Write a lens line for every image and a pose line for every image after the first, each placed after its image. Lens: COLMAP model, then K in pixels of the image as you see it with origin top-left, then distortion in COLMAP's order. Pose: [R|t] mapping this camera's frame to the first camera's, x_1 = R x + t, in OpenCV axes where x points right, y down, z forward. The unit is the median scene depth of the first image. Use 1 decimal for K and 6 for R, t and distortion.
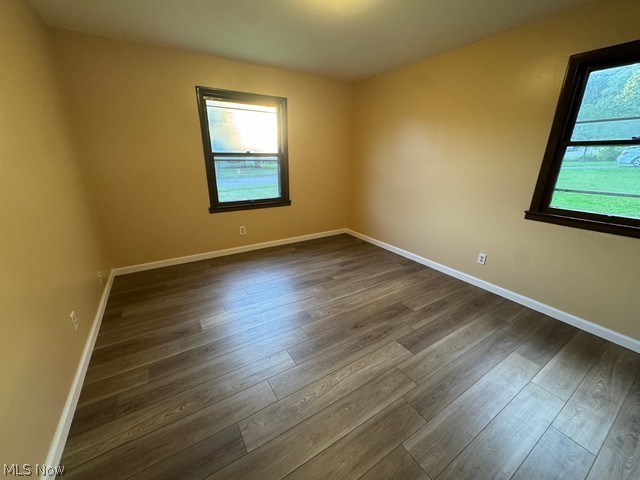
lens RADIAL K [[254.9, 0, 320.6], [0, 254.9, 239.1], [0, 0, 1]] dist [-0.003950, -0.000062]
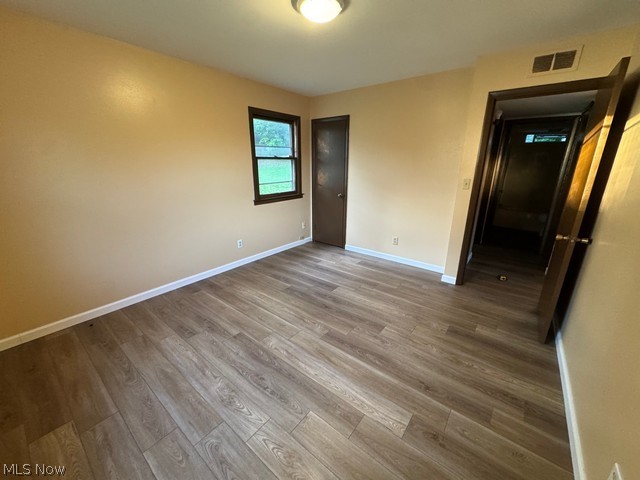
lens RADIAL K [[254.9, 0, 321.0], [0, 254.9, 240.1], [0, 0, 1]] dist [-0.003950, -0.000062]
pose [[-0.329955, -0.291117, 0.897987, -0.721024], [0.289502, 0.874217, 0.389785, -0.354109], [-0.898509, 0.388581, -0.204173, 0.971069]]
